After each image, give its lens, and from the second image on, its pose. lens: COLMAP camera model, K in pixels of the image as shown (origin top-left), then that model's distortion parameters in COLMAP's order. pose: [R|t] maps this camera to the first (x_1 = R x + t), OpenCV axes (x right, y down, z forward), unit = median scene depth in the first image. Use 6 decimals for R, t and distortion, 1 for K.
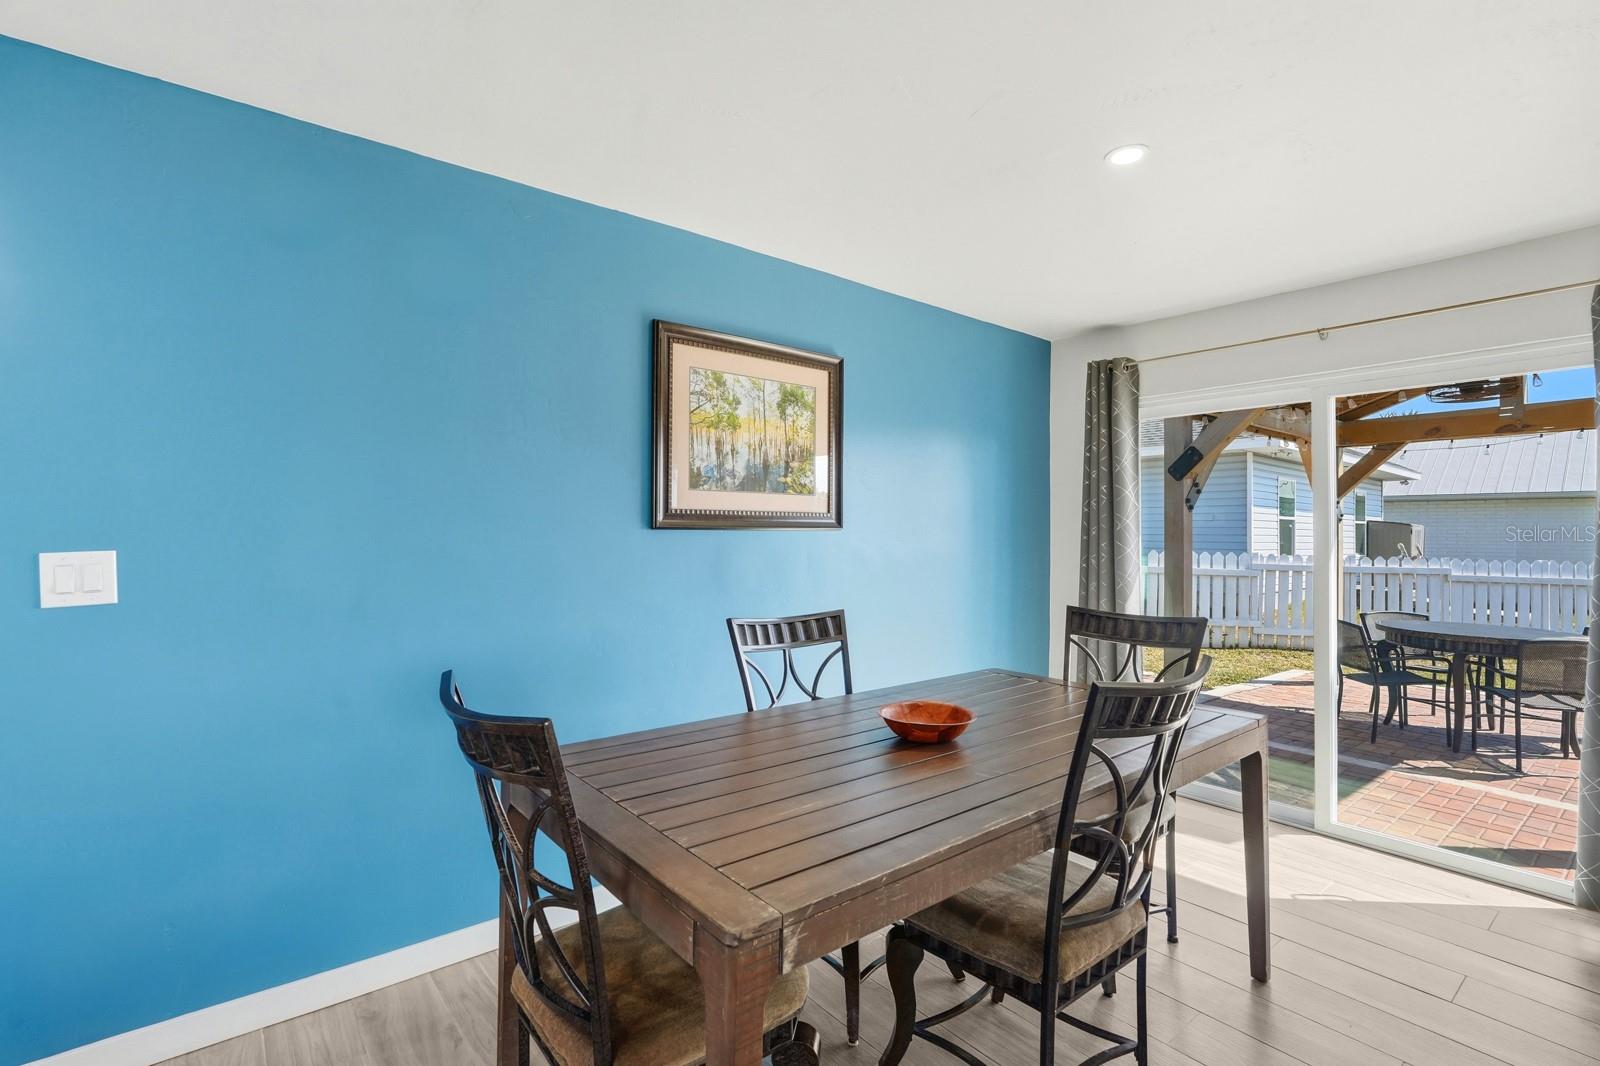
lens RADIAL K [[739.9, 0, 800.0], [0, 739.9, 533.0], [0, 0, 1]] dist [-0.000543, -0.000090]
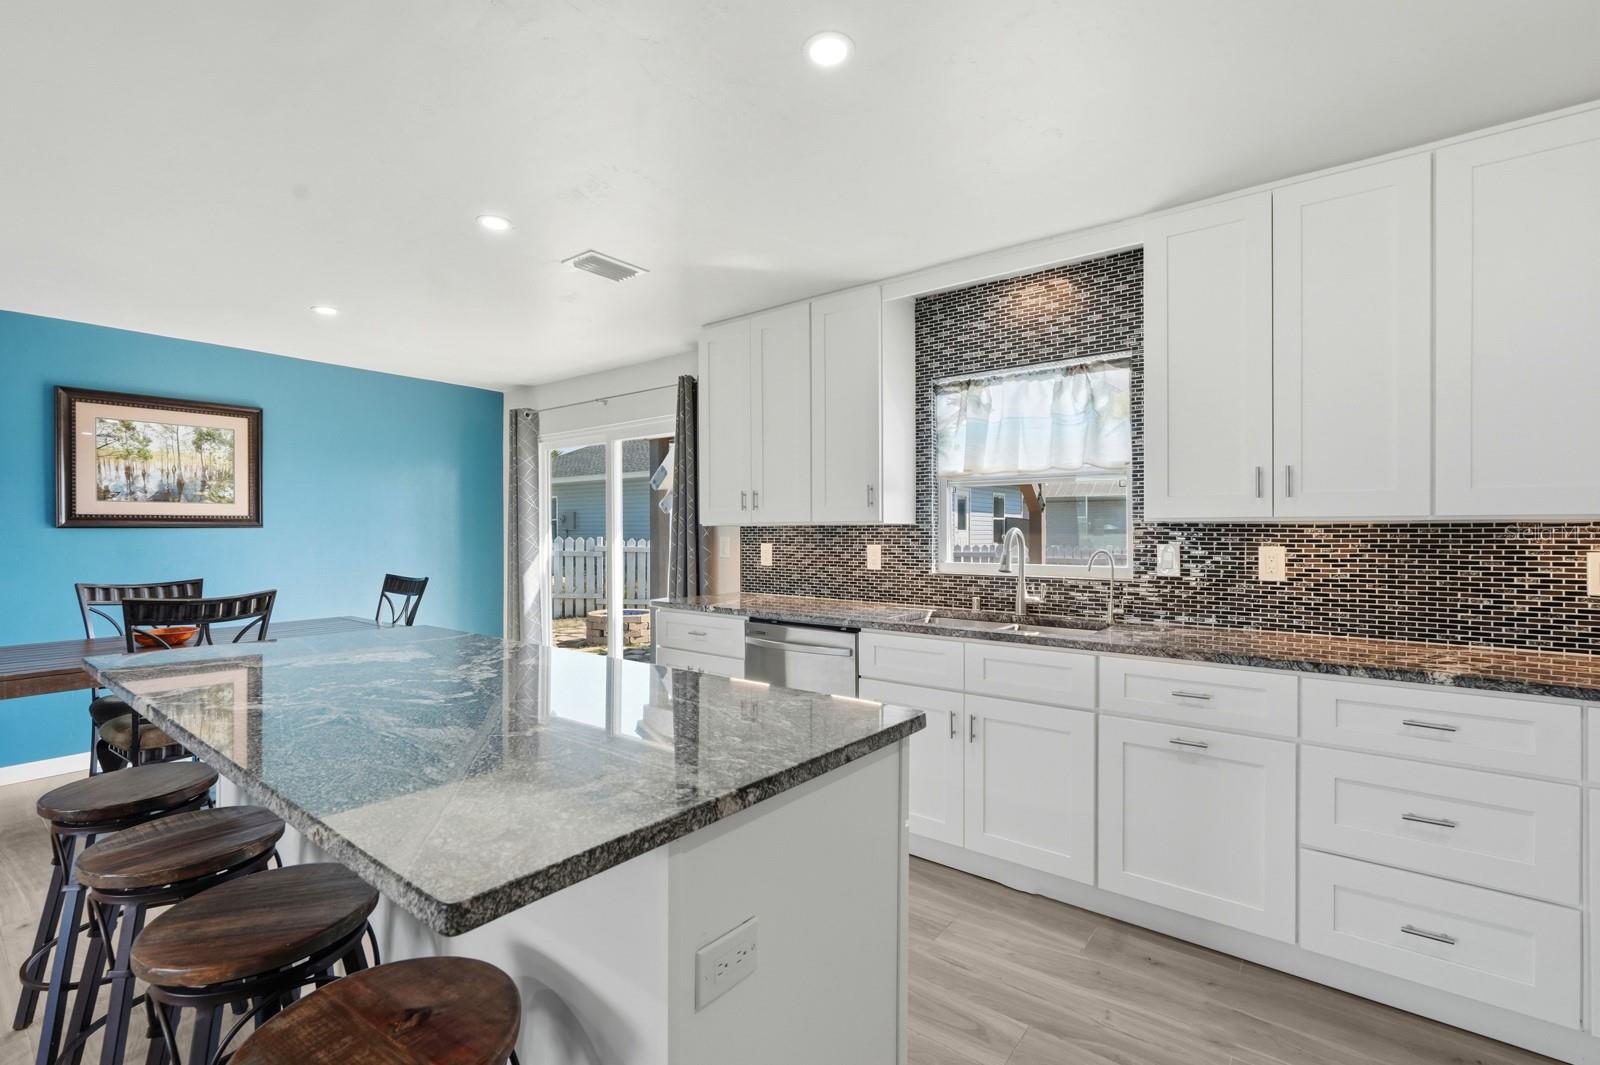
lens RADIAL K [[712.6, 0, 800.0], [0, 712.6, 532.5], [0, 0, 1]] dist [-0.003720, 0.000856]
pose [[0.974354, -0.009392, 0.224825, 0.811322], [0.008692, 0.999954, 0.004102, 0.008924], [-0.224853, -0.002043, 0.974390, -0.625381]]
